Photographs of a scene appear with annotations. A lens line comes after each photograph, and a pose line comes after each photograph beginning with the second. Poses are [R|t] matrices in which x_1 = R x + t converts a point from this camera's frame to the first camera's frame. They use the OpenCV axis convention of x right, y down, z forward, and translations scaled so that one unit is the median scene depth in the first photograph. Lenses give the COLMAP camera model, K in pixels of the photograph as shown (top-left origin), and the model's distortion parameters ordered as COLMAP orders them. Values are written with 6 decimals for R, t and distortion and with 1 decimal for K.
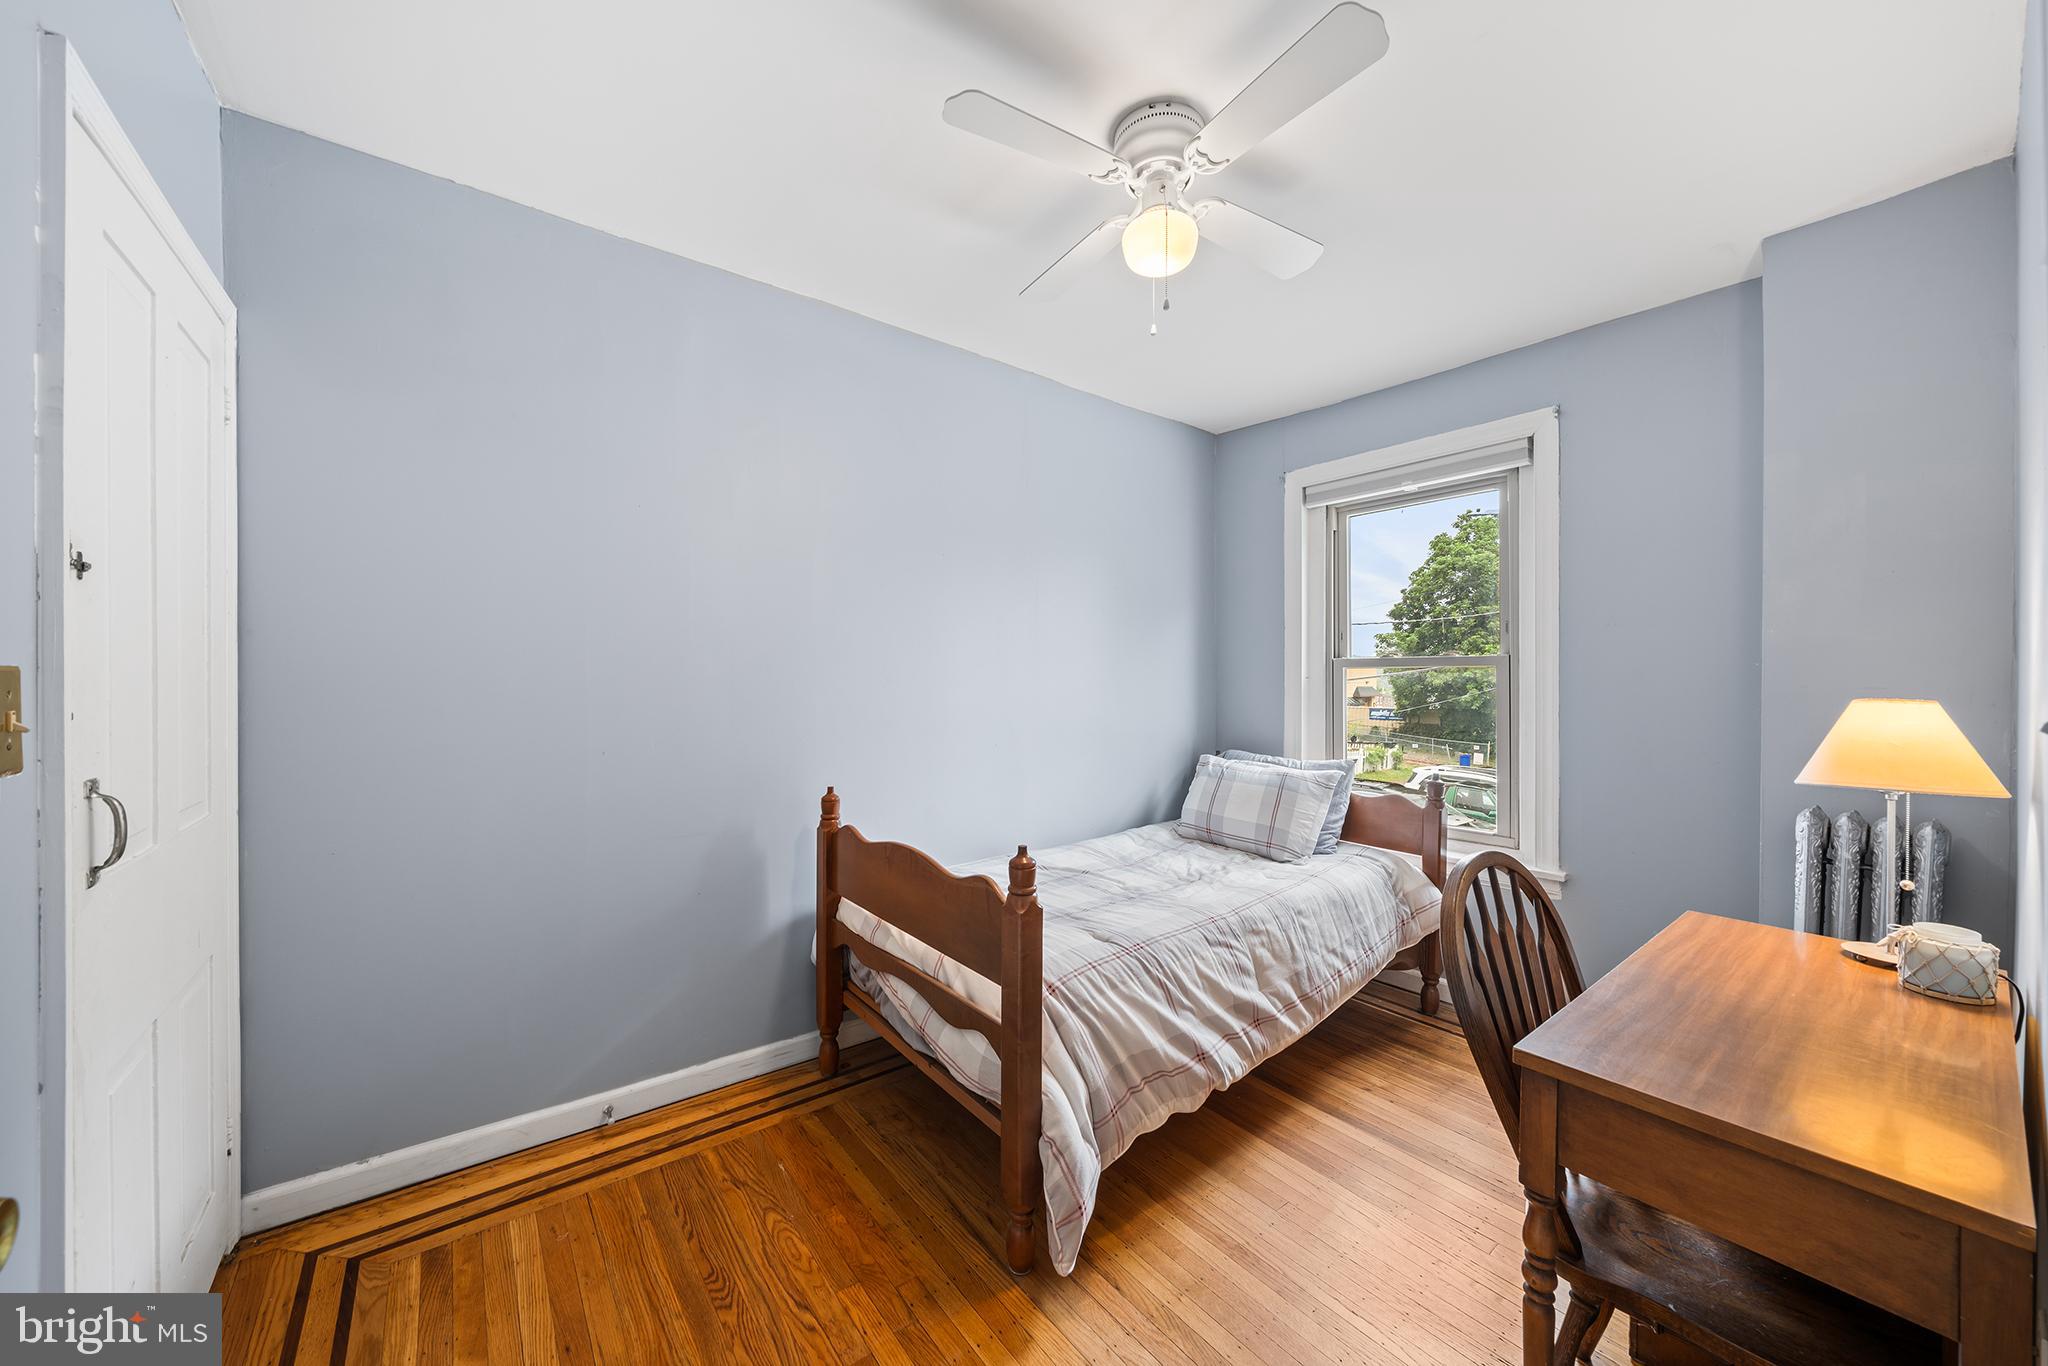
lens RADIAL K [[757.1, 0, 1024.8], [0, 757.1, 692.8], [0, 0, 1]] dist [-0.000134, 0.000037]
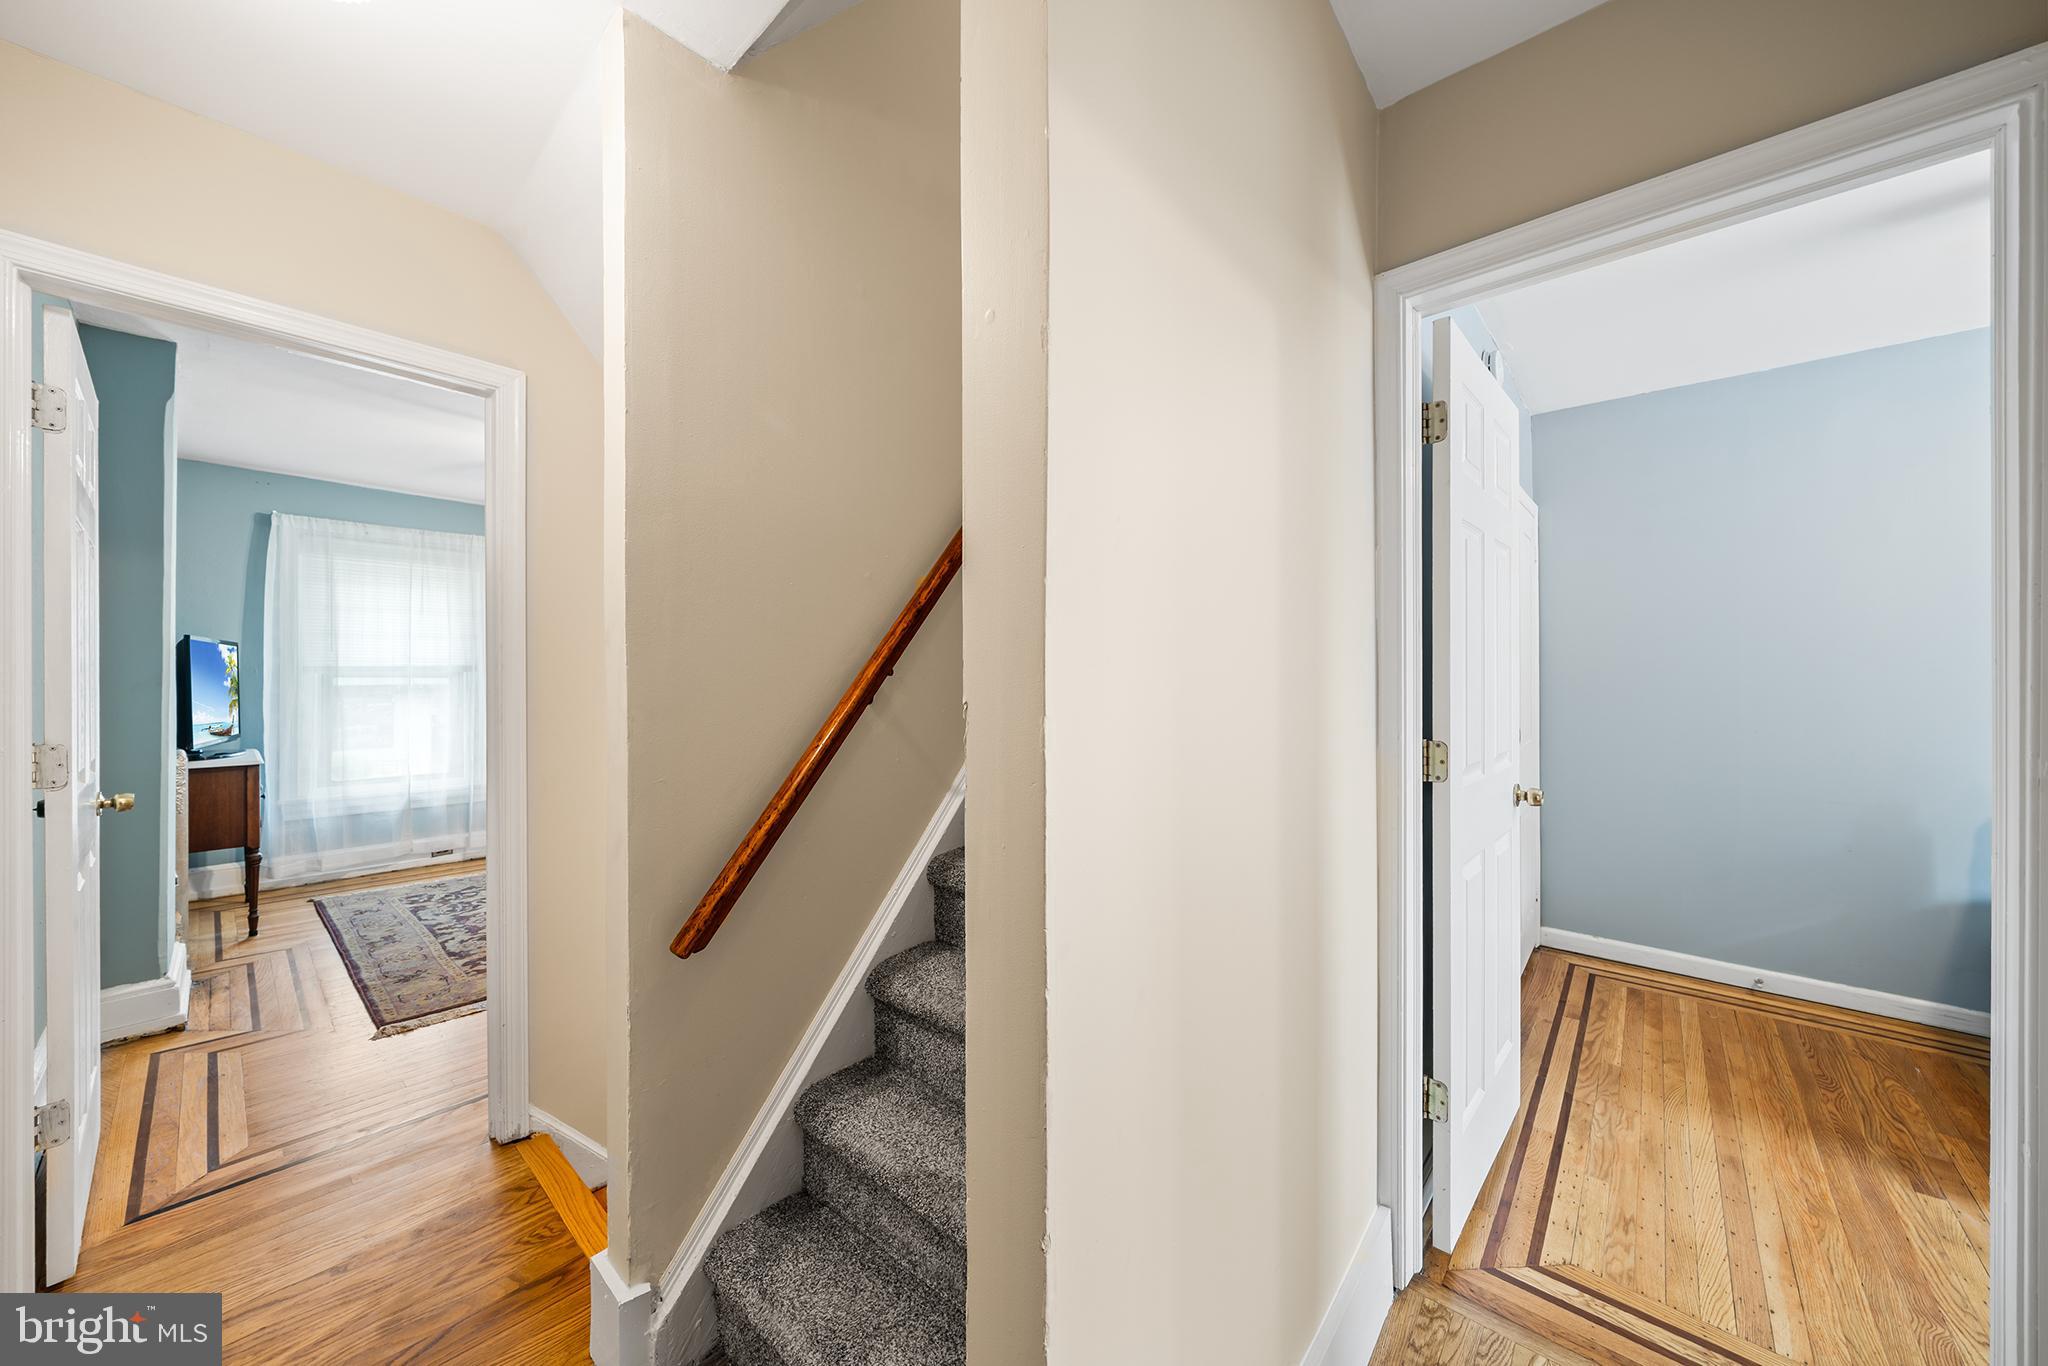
lens RADIAL K [[713.4, 0, 1019.9], [0, 713.4, 664.0], [0, 0, 1]] dist [-0.001477, 0.000221]
pose [[0.199593, -0.005694, -0.979862, 0.584356], [-0.007770, 0.999942, -0.007393, -0.037651], [0.979848, 0.009089, 0.199537, -0.764053]]
